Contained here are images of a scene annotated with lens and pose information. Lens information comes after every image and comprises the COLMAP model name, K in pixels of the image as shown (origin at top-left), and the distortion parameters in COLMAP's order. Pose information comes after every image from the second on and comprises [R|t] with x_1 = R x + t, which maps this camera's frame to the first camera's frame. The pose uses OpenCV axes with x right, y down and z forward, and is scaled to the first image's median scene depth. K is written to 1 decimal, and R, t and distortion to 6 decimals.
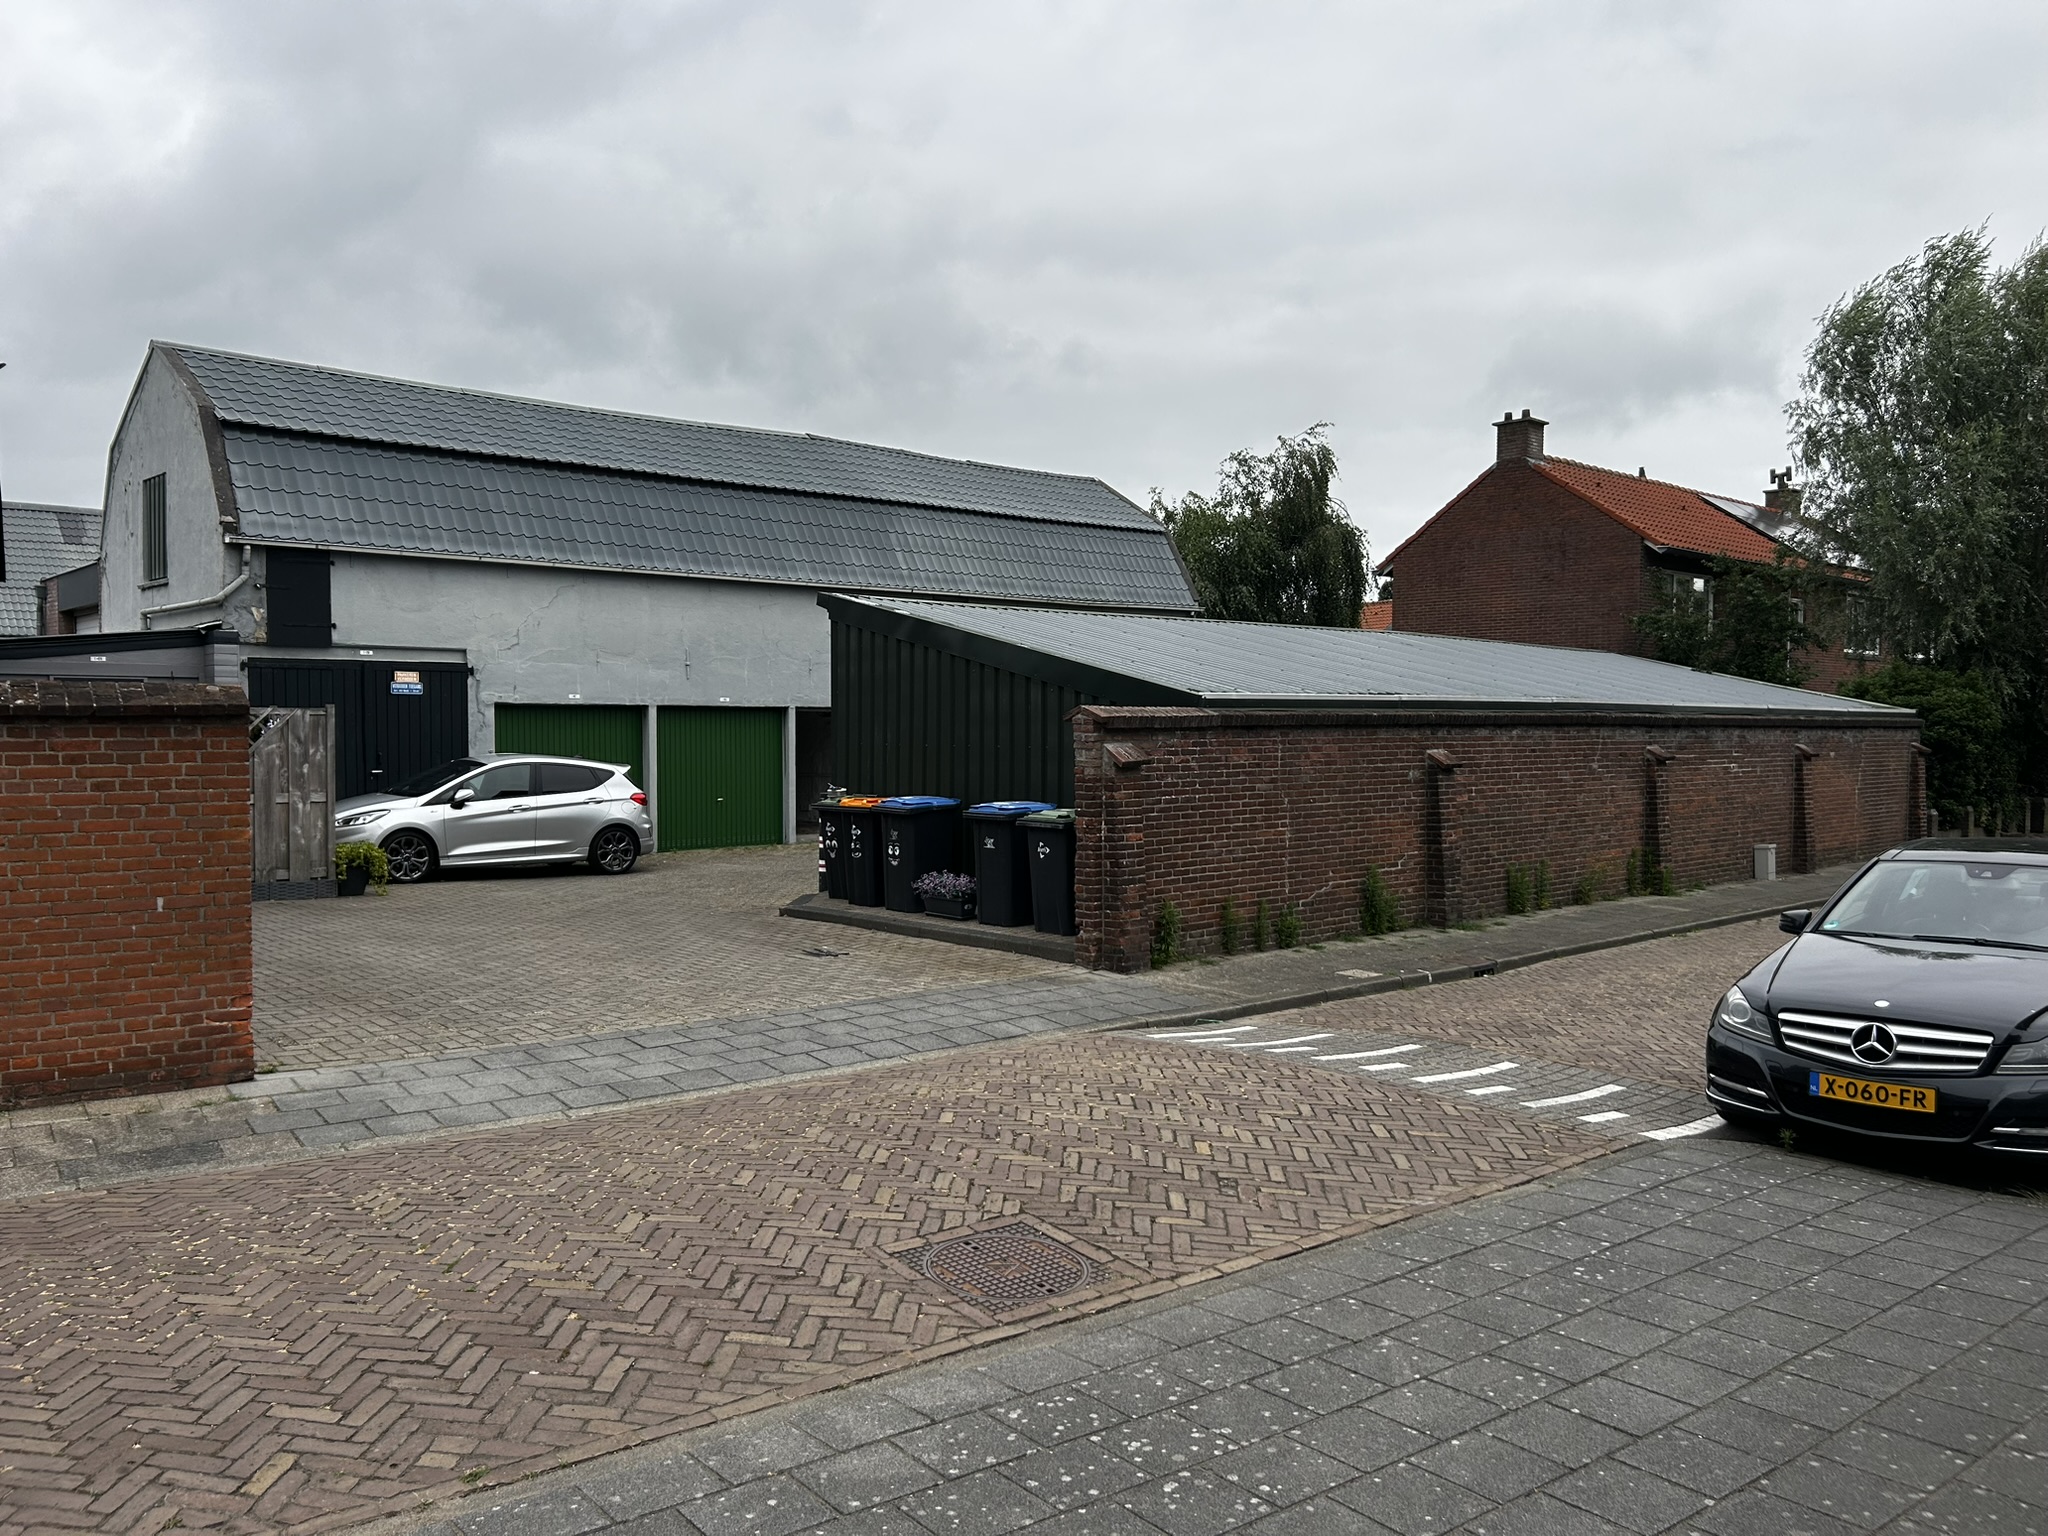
lens RADIAL K [[1532.2, 0, 1034.6], [0, 1532.2, 777.6], [0, 0, 1]] dist [0.067289, -0.067169]
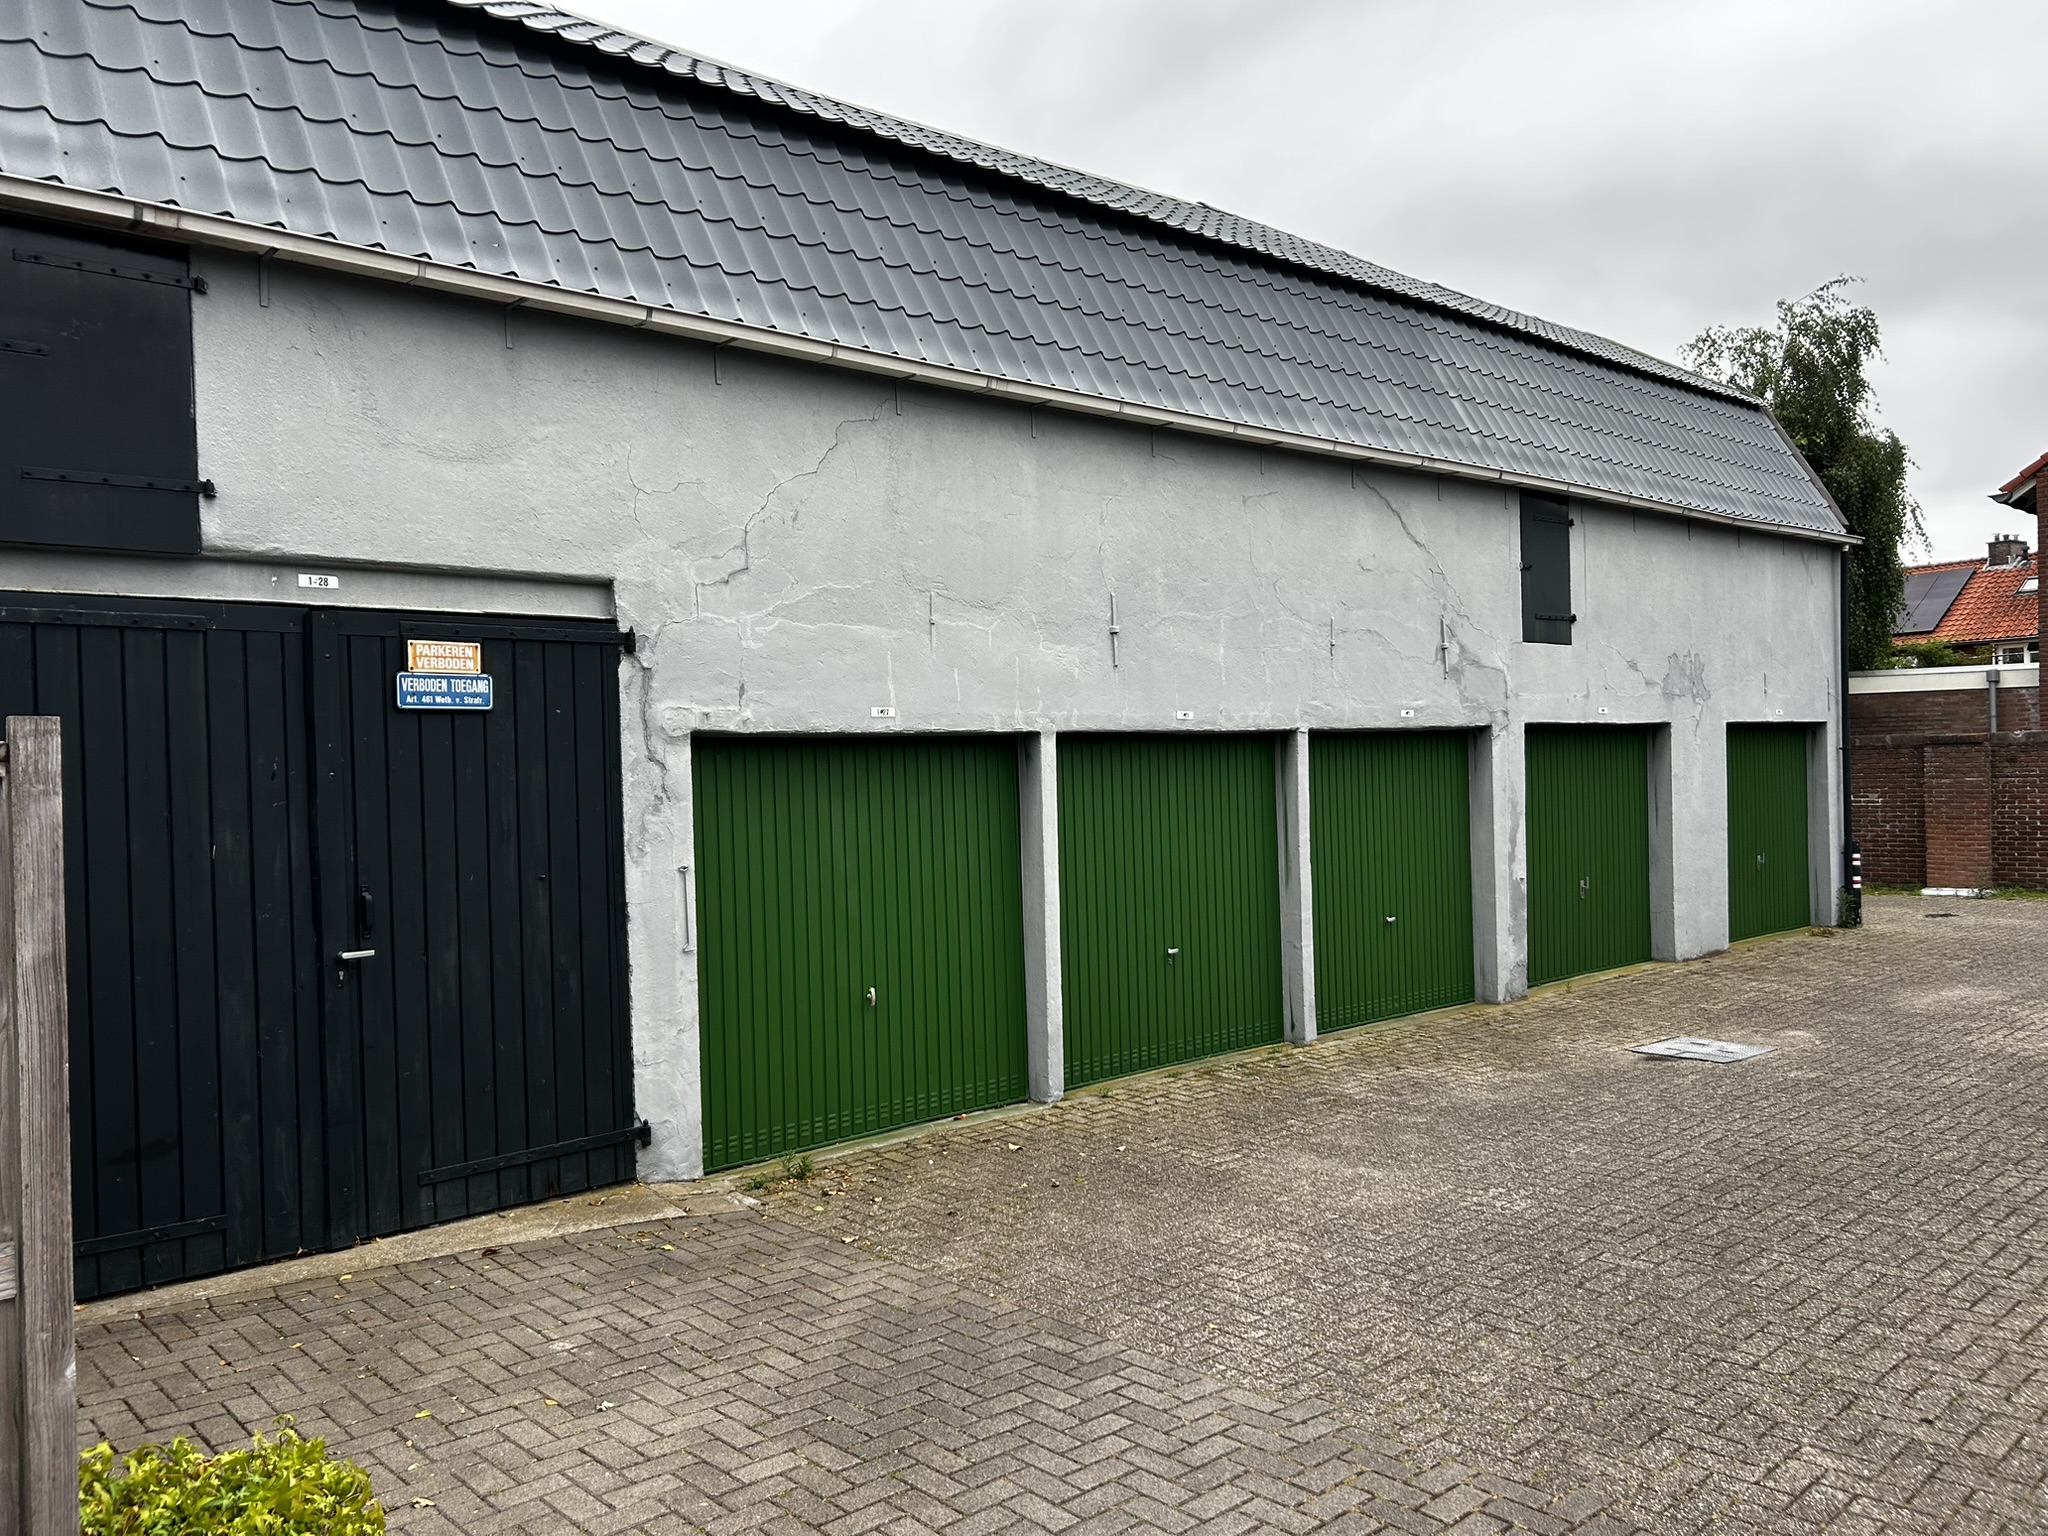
lens RADIAL K [[1532.2, 0, 1034.6], [0, 1532.2, 777.6], [0, 0, 1]] dist [0.067289, -0.067169]
pose [[0.999493, -0.030494, -0.009166, -0.266332], [0.030203, 0.999081, -0.030398, -0.024737], [0.010084, 0.030106, 0.999496, 0.644451]]
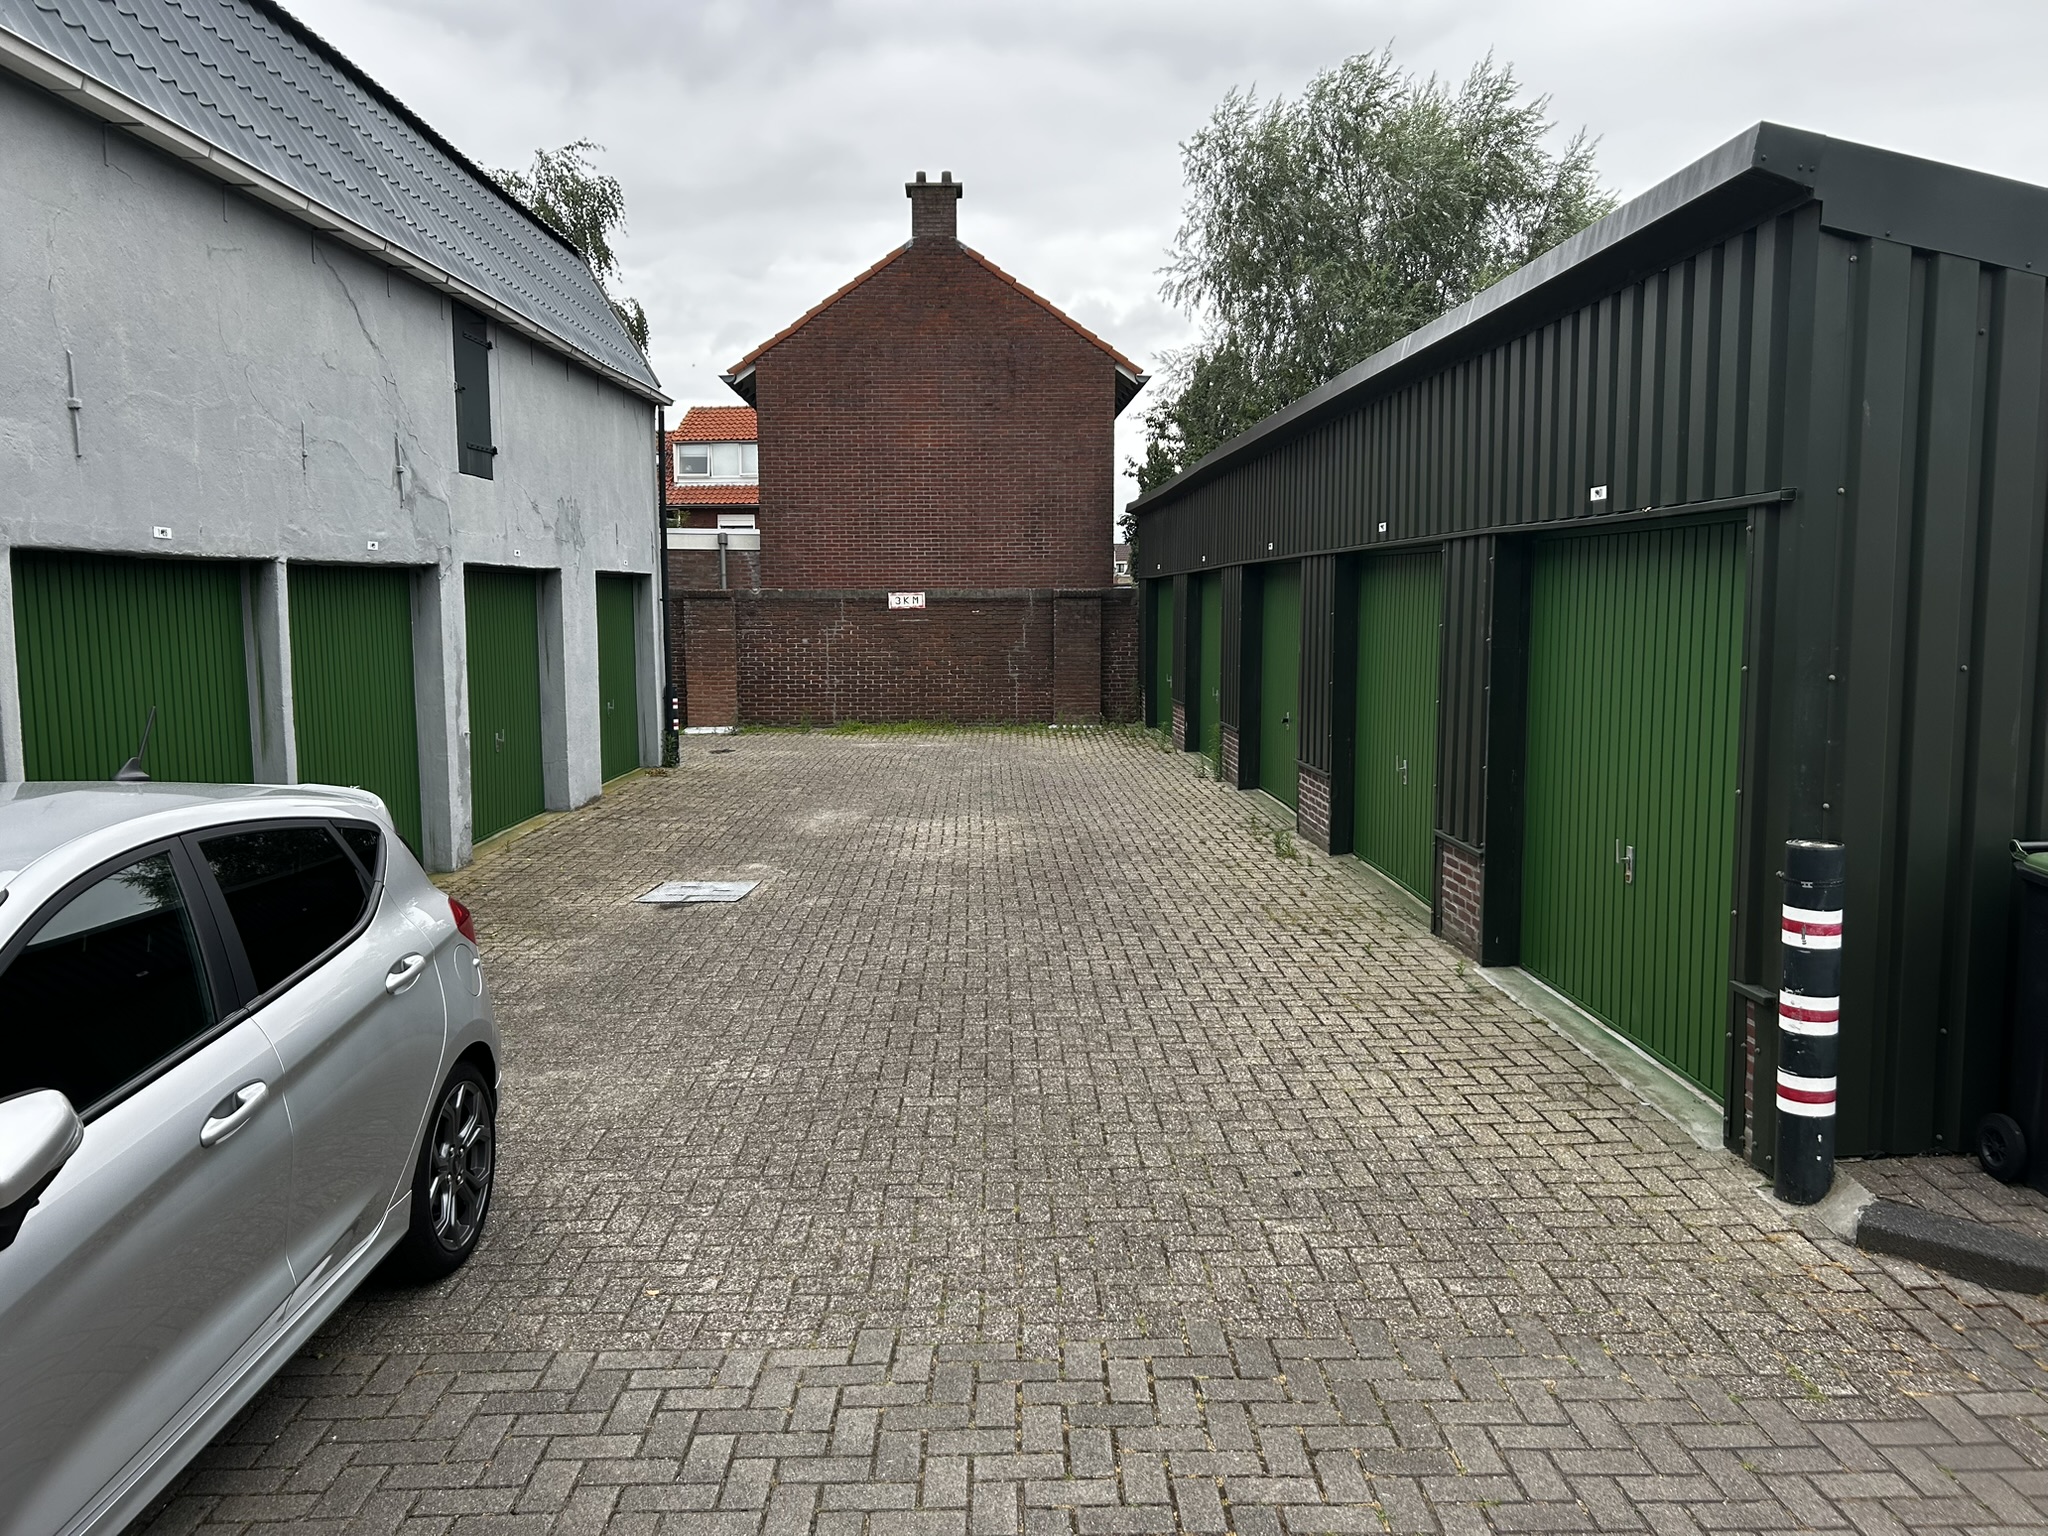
lens RADIAL K [[1536.2, 0, 1023.6], [0, 1536.2, 761.6], [0, 0, 1]] dist [0.043429, -0.044825]
pose [[0.673622, -0.086106, 0.734043, -0.354698], [0.034932, 0.995789, 0.084754, -0.027764], [-0.738250, -0.031451, 0.673794, 0.728580]]
